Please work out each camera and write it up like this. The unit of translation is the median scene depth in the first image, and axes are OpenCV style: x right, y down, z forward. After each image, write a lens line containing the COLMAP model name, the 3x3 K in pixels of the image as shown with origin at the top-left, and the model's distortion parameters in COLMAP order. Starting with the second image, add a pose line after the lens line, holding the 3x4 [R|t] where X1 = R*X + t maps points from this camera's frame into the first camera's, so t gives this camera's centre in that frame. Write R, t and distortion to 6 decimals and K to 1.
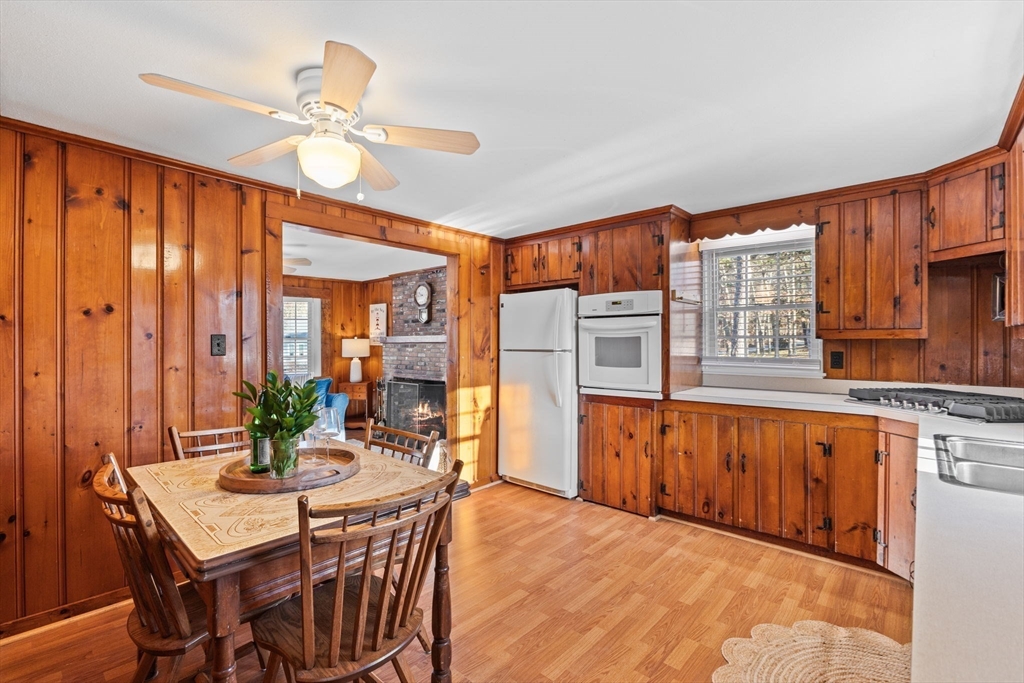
lens RADIAL K [[442.4, 0, 511.1], [0, 442.4, 343.1], [0, 0, 1]] dist [-0.008220, -0.000297]
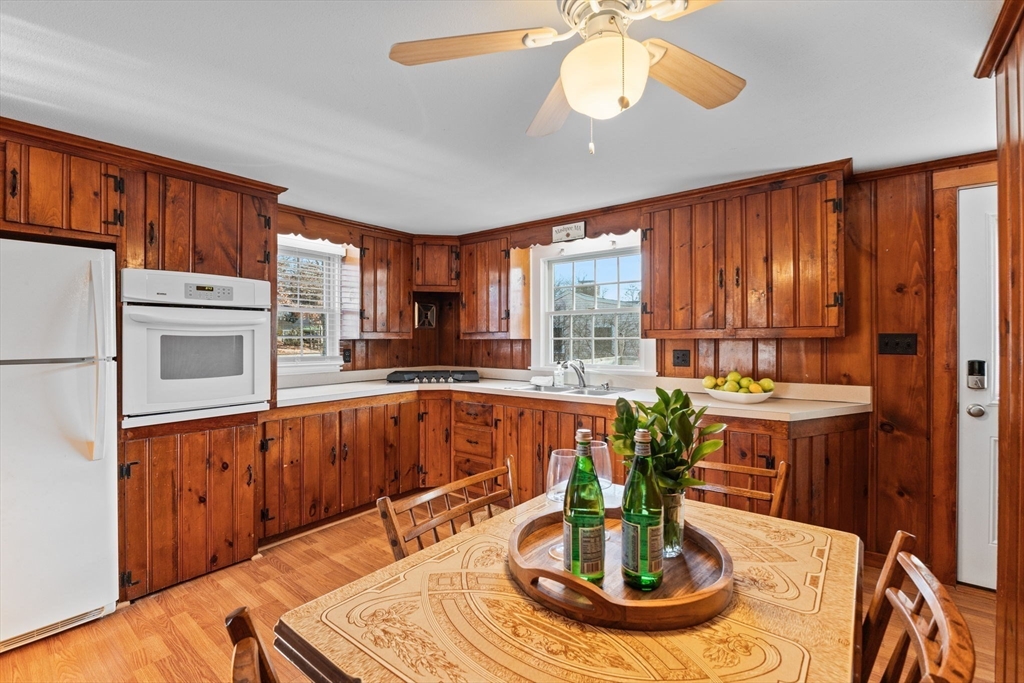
lens RADIAL K [[442.4, 0, 507.9], [0, 442.4, 338.6], [0, 0, 1]] dist [-0.008220, -0.000297]
pose [[-0.038498, 0.003210, 0.999254, -0.525715], [0.008245, 0.999962, -0.002895, -0.002882], [-0.999225, 0.008127, -0.038523, 0.566673]]
